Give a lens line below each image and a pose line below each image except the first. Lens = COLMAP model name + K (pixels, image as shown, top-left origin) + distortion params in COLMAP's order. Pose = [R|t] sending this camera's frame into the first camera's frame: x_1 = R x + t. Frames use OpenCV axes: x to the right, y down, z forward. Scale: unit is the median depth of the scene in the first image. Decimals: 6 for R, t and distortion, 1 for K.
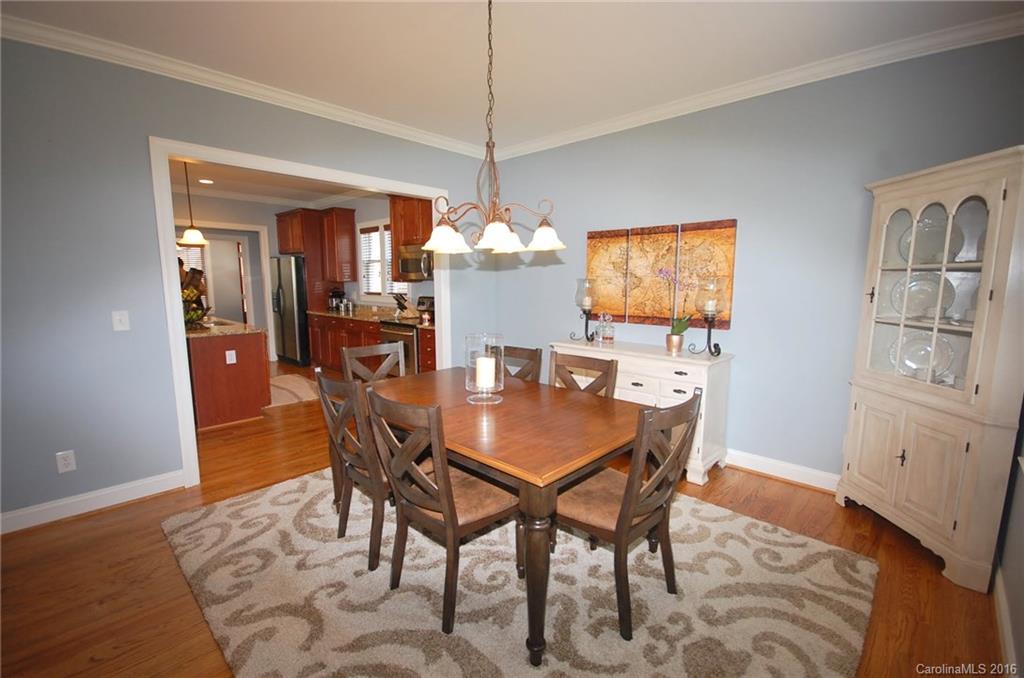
lens RADIAL K [[450.3, 0, 512.0], [0, 450.3, 339.0], [0, 0, 1]] dist [0.018044, -0.014693]
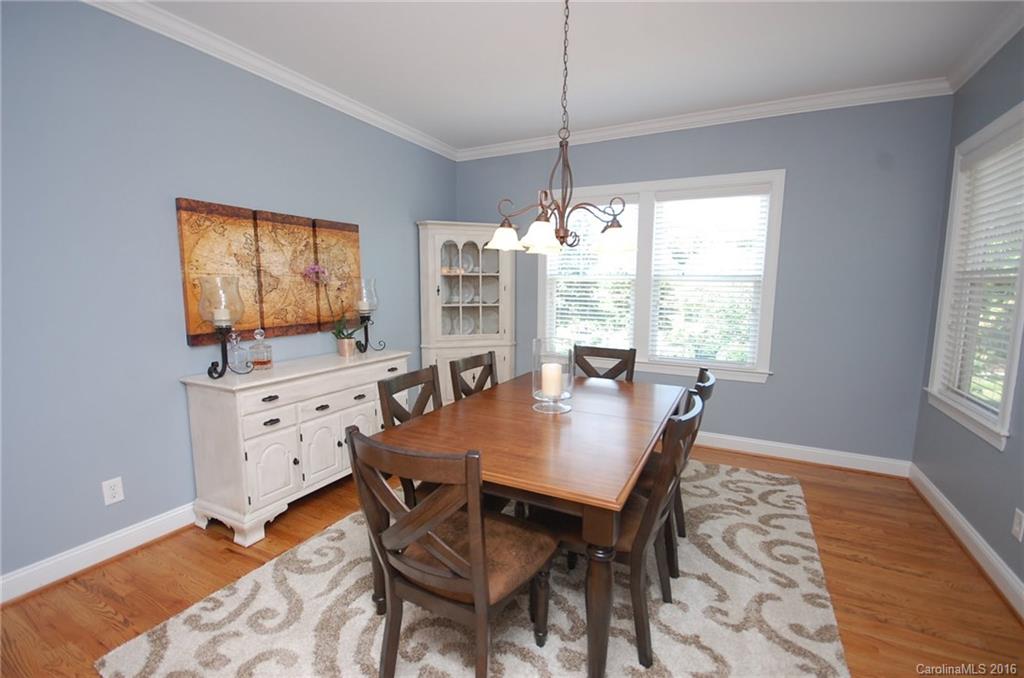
lens RADIAL K [[450.3, 0, 512.0], [0, 450.3, 339.0], [0, 0, 1]] dist [0.018044, -0.014693]
pose [[-0.279571, -0.123186, 0.952190, -0.592871], [0.118030, 0.979804, 0.161413, -0.111040], [-0.952843, 0.157513, -0.259385, 0.844858]]
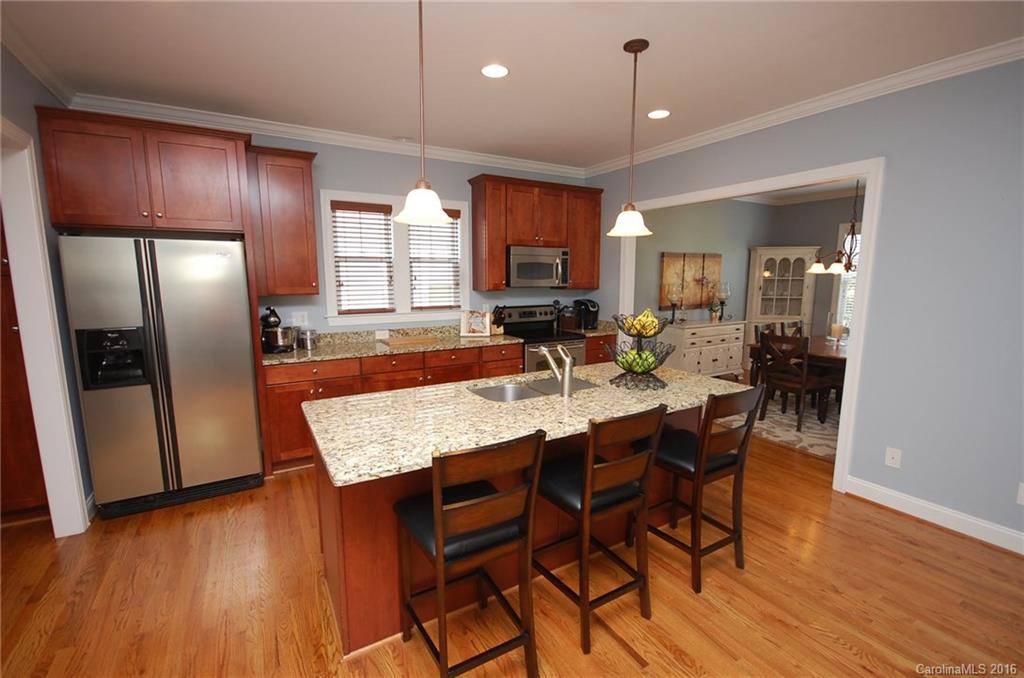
lens RADIAL K [[450.3, 0, 512.0], [0, 450.3, 339.0], [0, 0, 1]] dist [0.018044, -0.014693]
pose [[0.268622, -0.138621, 0.953219, -1.585666], [0.125323, 0.986209, 0.108102, -0.195873], [-0.955058, 0.090422, 0.282290, 1.193425]]
